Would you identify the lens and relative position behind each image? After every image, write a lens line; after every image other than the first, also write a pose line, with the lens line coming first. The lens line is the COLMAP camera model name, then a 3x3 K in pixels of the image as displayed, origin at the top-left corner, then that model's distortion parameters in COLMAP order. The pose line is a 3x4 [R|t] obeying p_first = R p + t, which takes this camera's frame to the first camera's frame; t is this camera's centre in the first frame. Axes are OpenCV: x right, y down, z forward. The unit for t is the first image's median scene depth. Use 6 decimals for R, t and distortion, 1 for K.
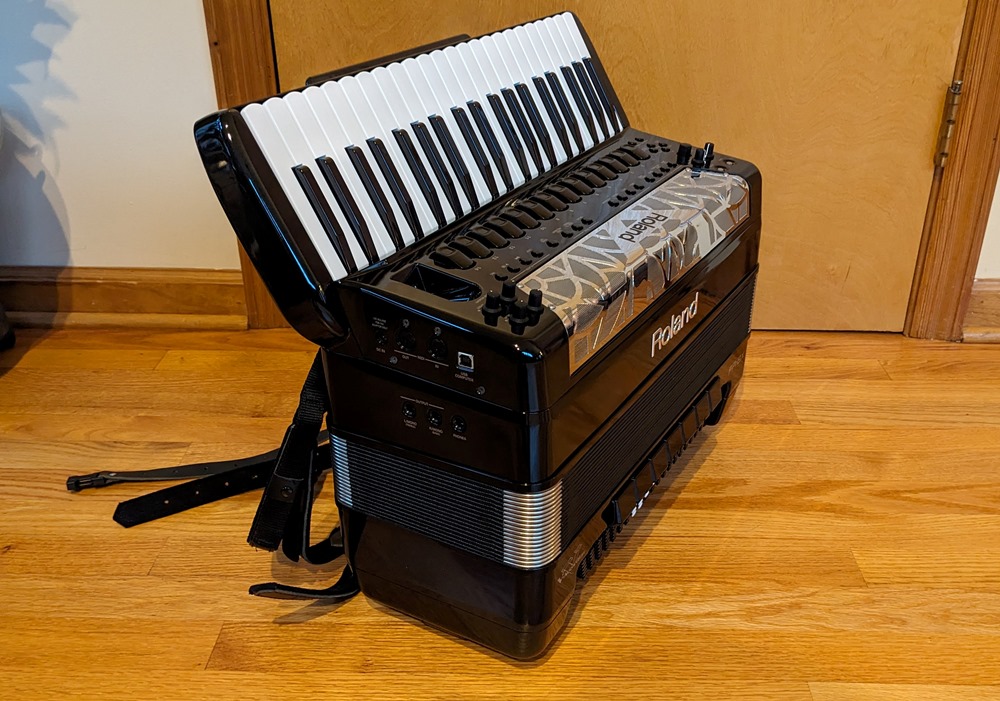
lens RADIAL K [[899.8, 0, 512.9], [0, 899.8, 383.8], [0, 0, 1]] dist [0.040610, -0.073368]
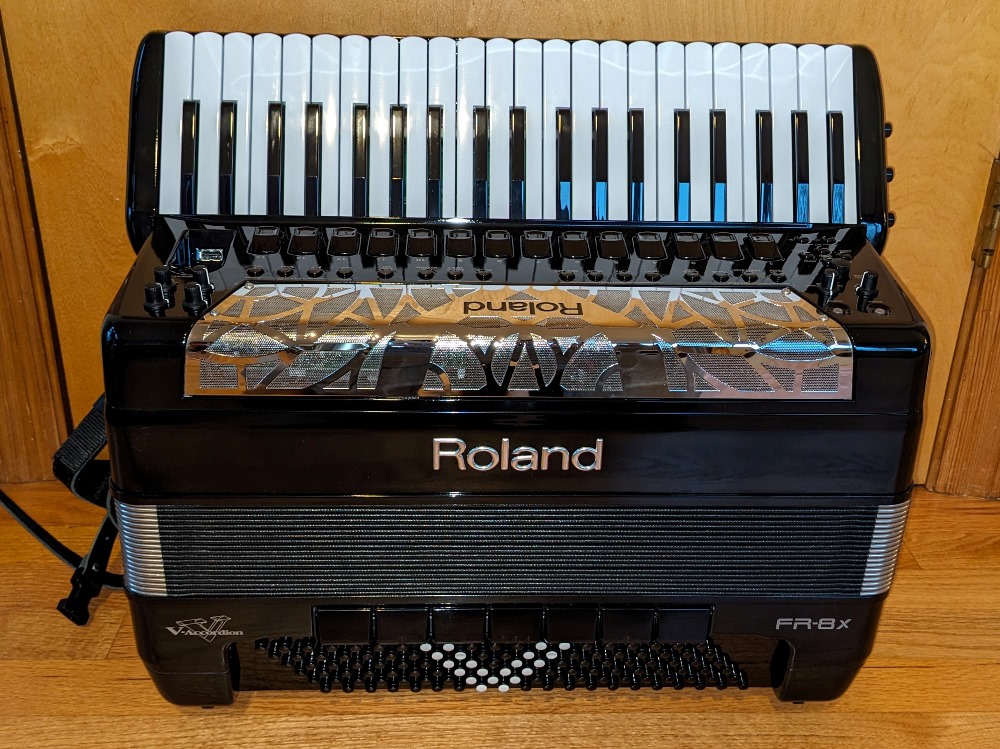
lens RADIAL K [[968.4, 0, 504.4], [0, 968.4, 371.9], [0, 0, 1]] dist [0.005330, 0.000000]
pose [[0.997465, 0.001188, 0.071154, 0.050375], [0.001953, 0.999027, -0.044058, -0.141213], [-0.071137, 0.044085, 0.996492, 0.307373]]
